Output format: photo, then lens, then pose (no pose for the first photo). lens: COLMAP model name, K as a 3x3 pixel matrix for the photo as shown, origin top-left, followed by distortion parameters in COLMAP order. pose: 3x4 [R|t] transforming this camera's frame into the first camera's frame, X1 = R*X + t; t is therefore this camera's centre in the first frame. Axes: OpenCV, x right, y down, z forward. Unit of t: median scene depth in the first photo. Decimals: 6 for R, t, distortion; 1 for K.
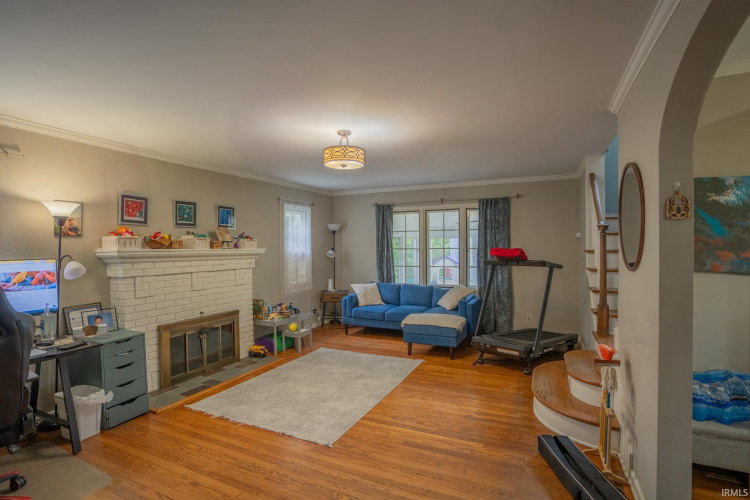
lens RADIAL K [[365.5, 0, 375.8], [0, 365.5, 251.2], [0, 0, 1]] dist [-0.004513, 0.000681]
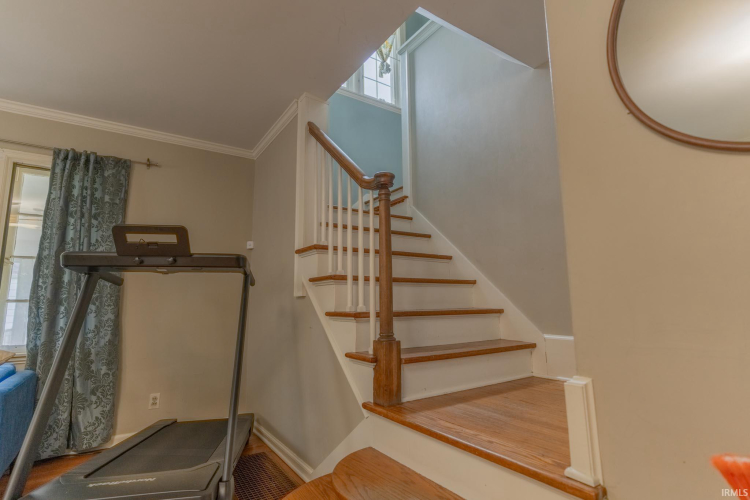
lens RADIAL K [[365.5, 0, 374.1], [0, 365.5, 251.4], [0, 0, 1]] dist [-0.004513, 0.000681]
pose [[0.511584, 0.125097, 0.850078, 0.119598], [0.017977, 0.987570, -0.156149, 0.064390], [-0.859045, 0.095165, 0.502976, 0.455686]]
